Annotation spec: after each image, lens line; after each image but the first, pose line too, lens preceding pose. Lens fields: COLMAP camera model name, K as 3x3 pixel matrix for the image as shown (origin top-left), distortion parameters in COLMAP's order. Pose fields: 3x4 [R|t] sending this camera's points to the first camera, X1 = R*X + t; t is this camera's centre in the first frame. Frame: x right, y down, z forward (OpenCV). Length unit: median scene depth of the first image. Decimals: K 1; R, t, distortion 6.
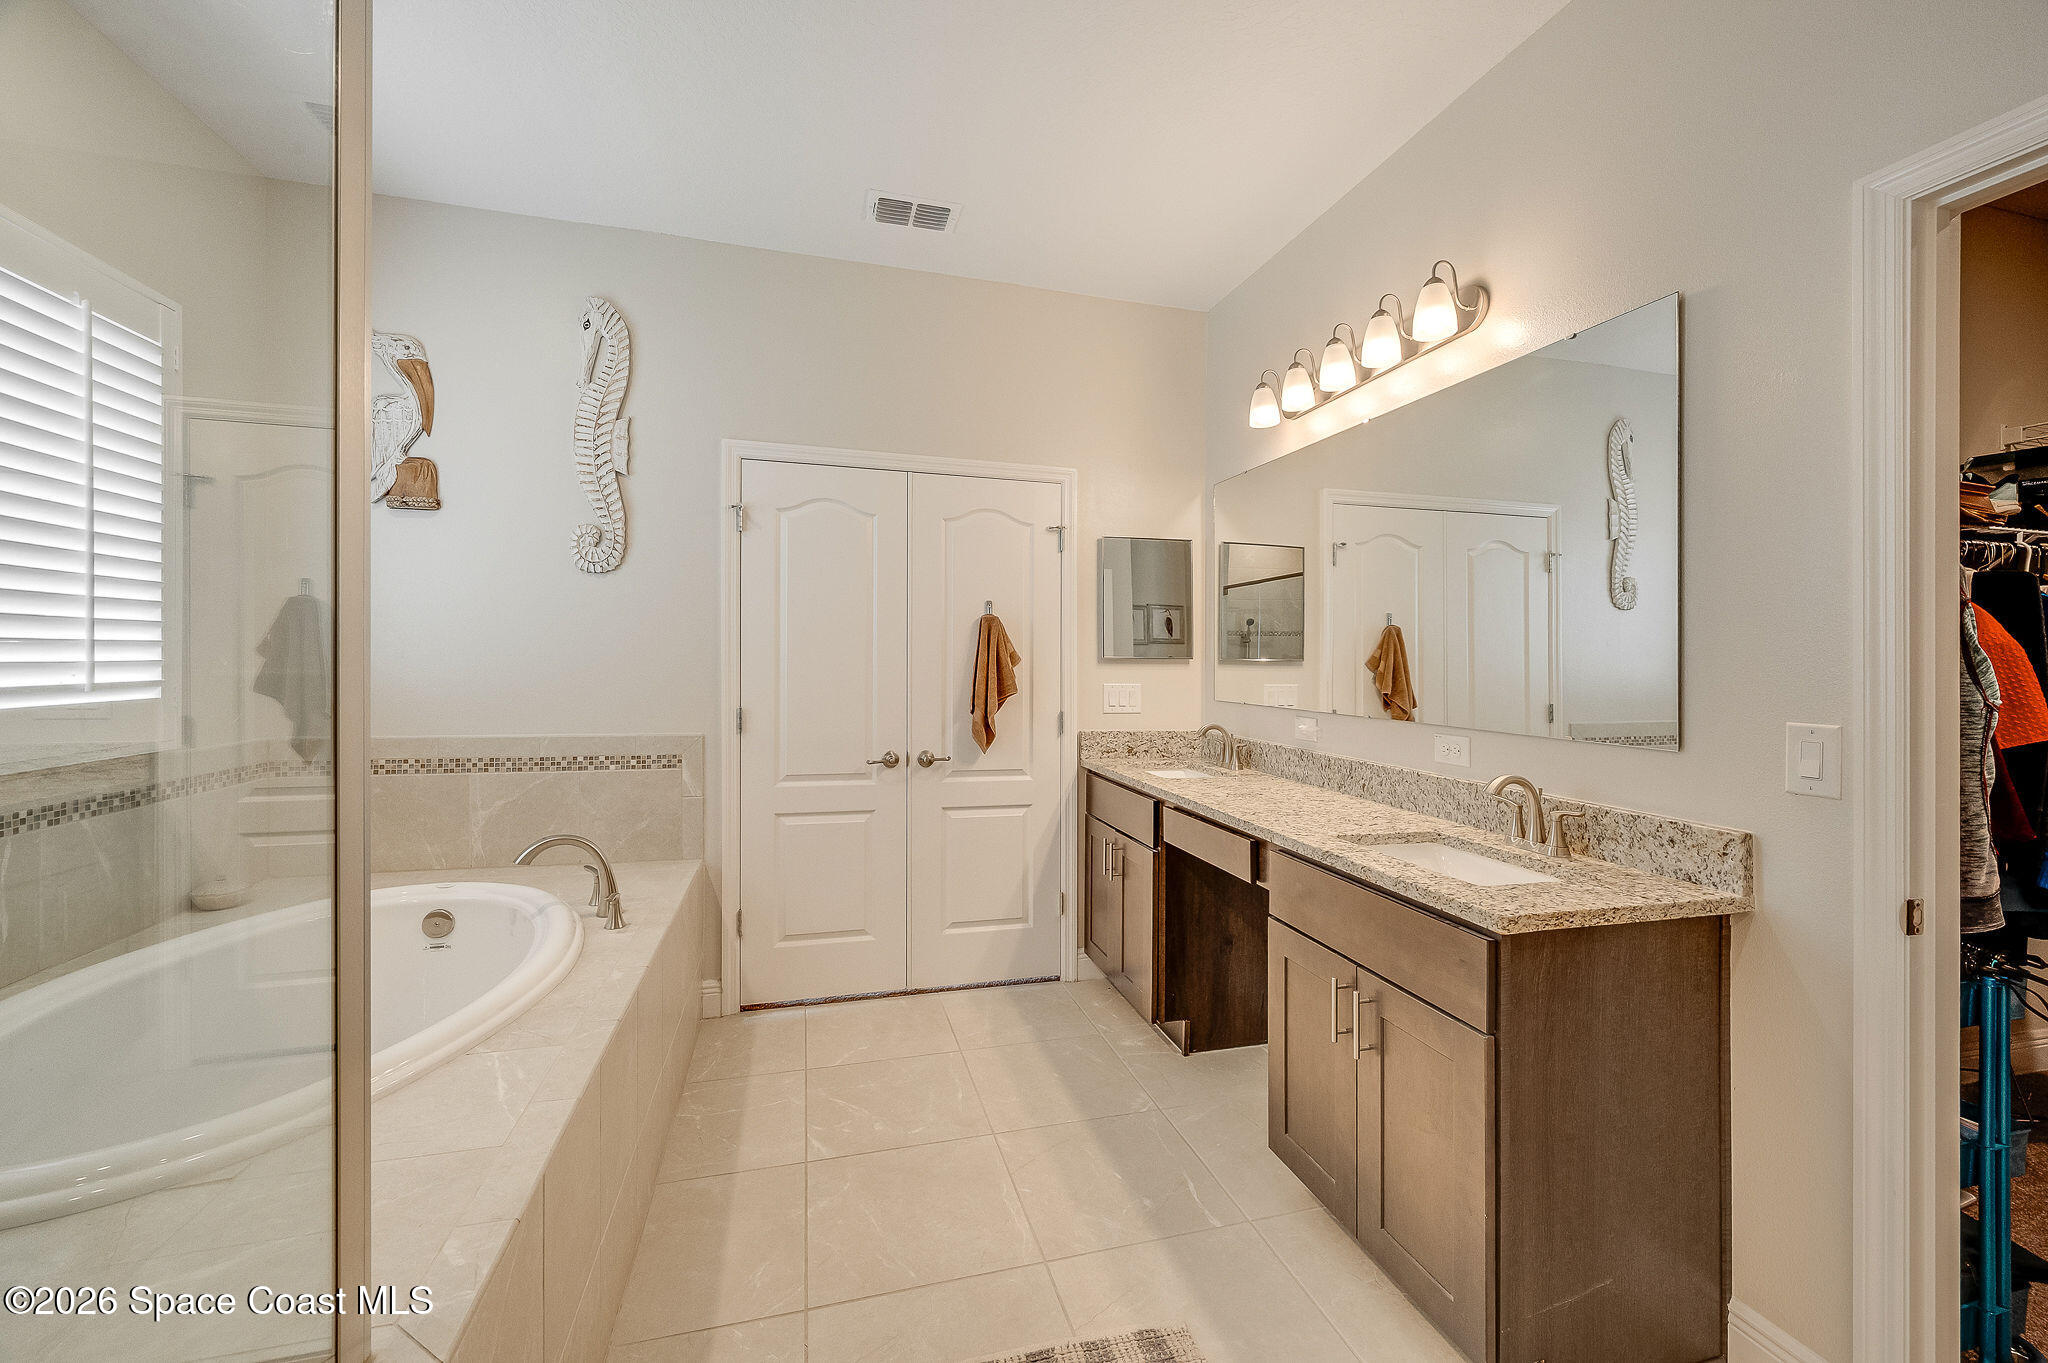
lens RADIAL K [[813.3, 0, 1030.4], [0, 813.3, 656.8], [0, 0, 1]] dist [-0.002185, -0.000241]
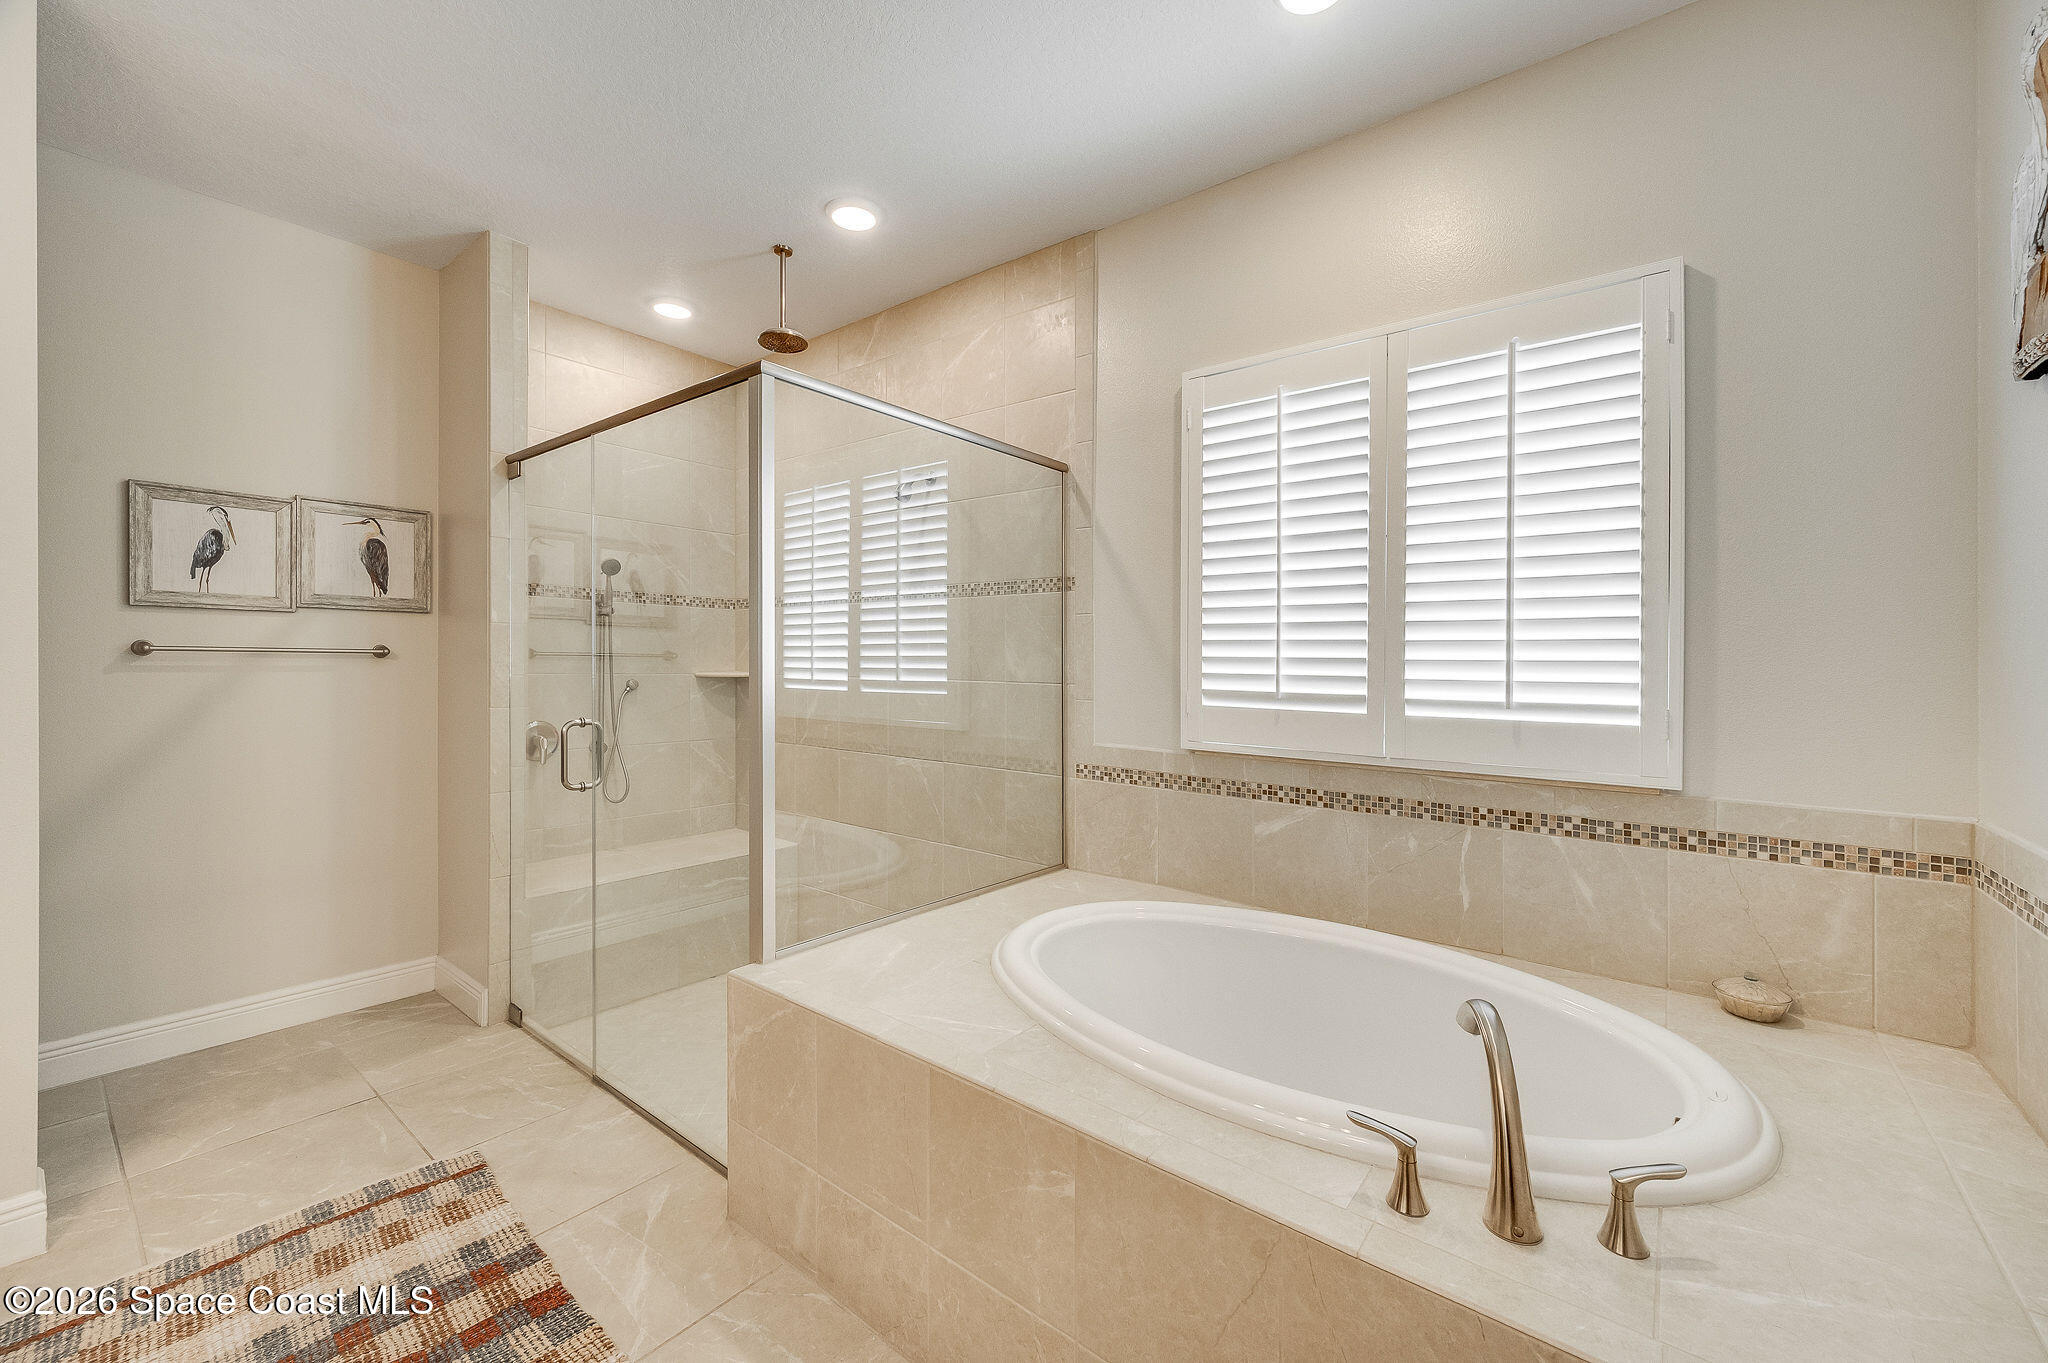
lens RADIAL K [[816.3, 0, 1029.7], [0, 816.3, 644.5], [0, 0, 1]] dist [-0.000927, 0.000065]
pose [[-0.806065, -0.037354, -0.590646, -0.007314], [-0.023667, 0.999242, -0.030895, 0.004273], [0.591353, -0.010924, -0.806339, 1.074287]]
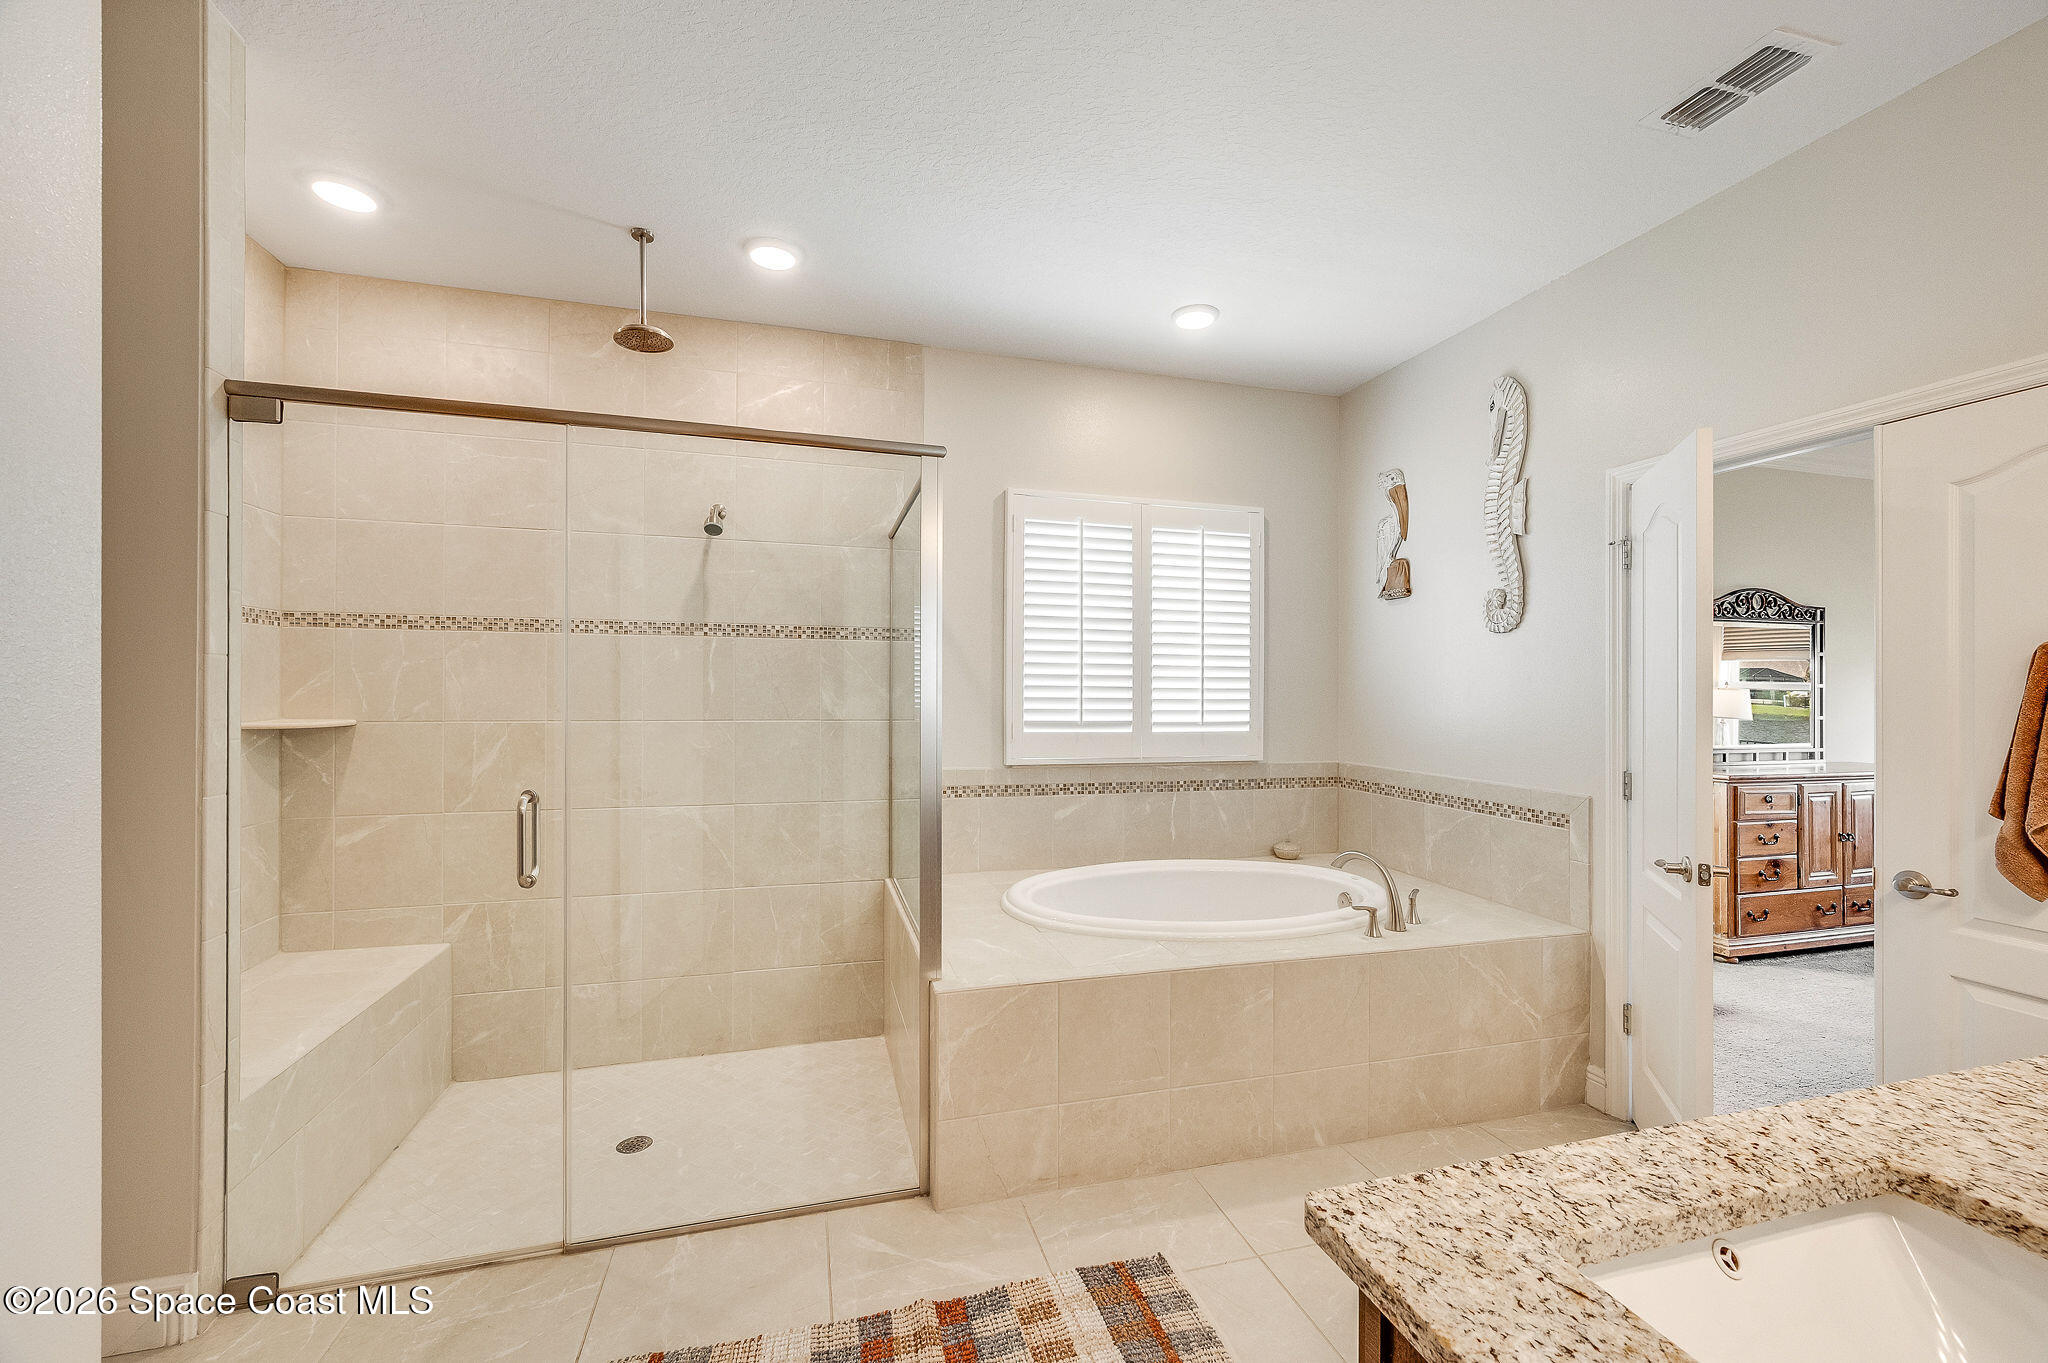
lens RADIAL K [[797.1, 0, 1030.3], [0, 797.1, 693.3], [0, 0, 1]] dist [0.001440, 0.000042]
pose [[0.003594, -0.010341, -0.999940, 0.565249], [-0.006478, 0.999925, -0.010365, -0.009141], [0.999973, 0.006515, 0.003526, 0.410917]]
